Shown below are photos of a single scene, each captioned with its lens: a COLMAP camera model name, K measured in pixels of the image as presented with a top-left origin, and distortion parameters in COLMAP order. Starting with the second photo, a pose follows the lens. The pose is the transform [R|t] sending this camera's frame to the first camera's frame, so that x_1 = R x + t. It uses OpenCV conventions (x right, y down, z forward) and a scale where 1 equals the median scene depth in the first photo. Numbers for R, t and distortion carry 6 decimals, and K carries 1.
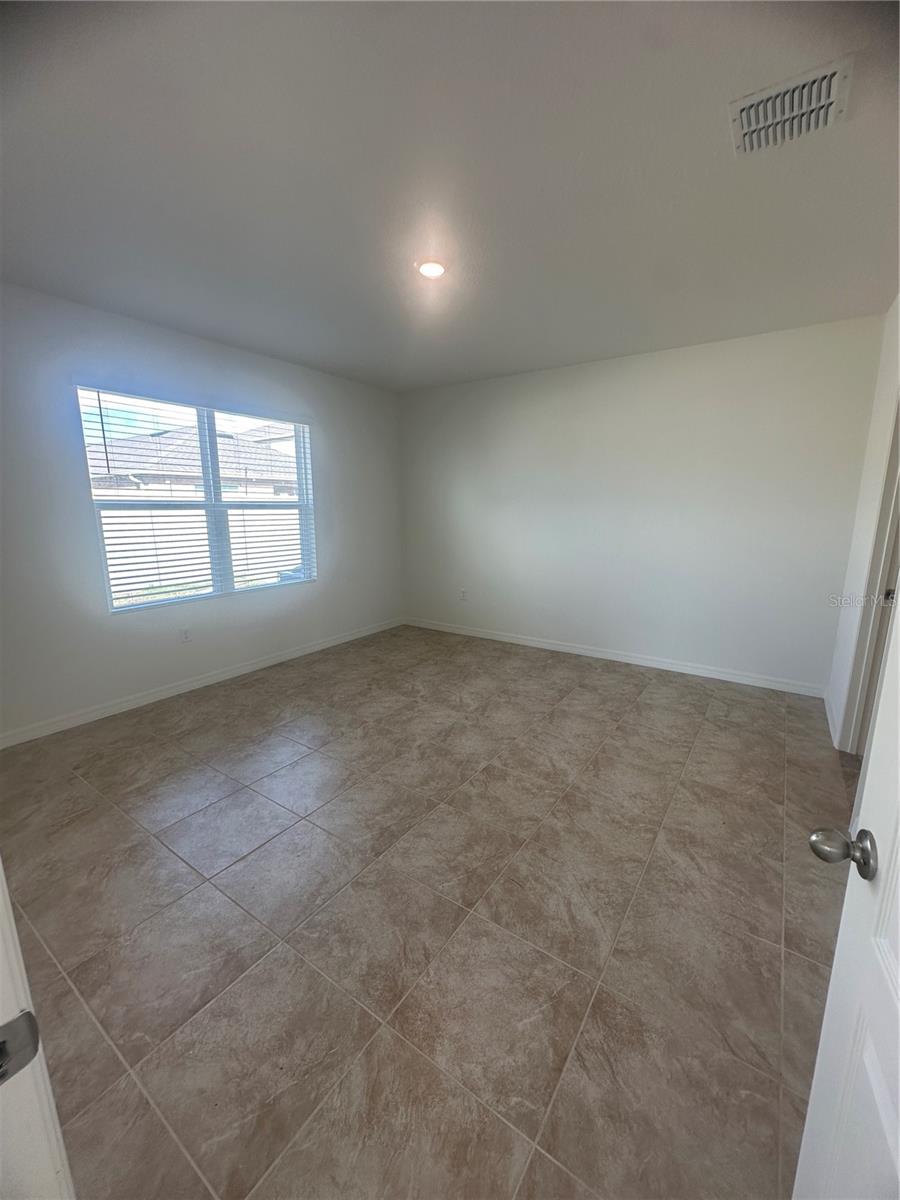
lens RADIAL K [[479.2, 0, 450.0], [0, 479.2, 600.0], [0, 0, 1]] dist [-0.009456, 0.002122]
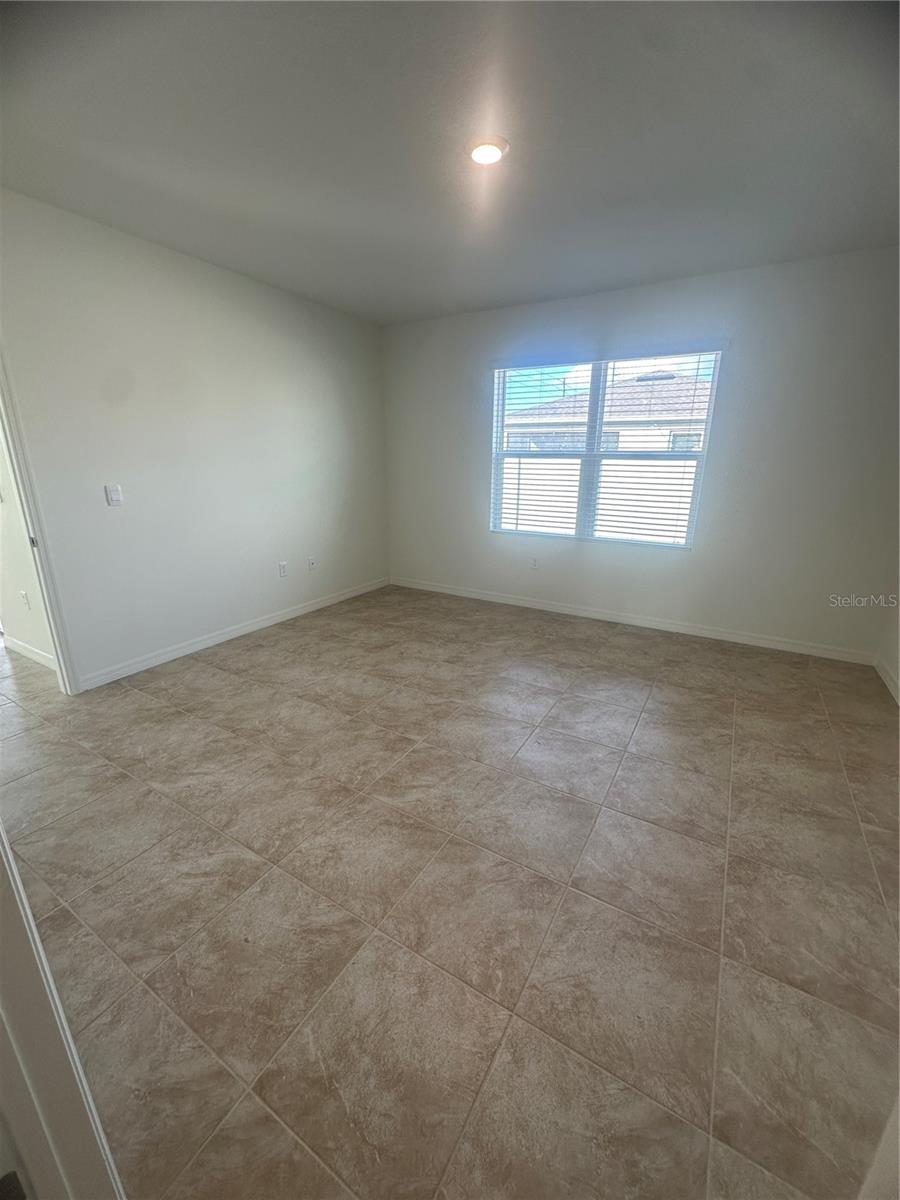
lens RADIAL K [[479.2, 0, 450.0], [0, 479.2, 600.0], [0, 0, 1]] dist [-0.009456, 0.002122]
pose [[0.069458, 0.286190, -0.955652, 0.939774], [-0.201180, 0.942302, 0.267570, -0.180657], [0.977089, 0.173674, 0.123026, 0.959293]]
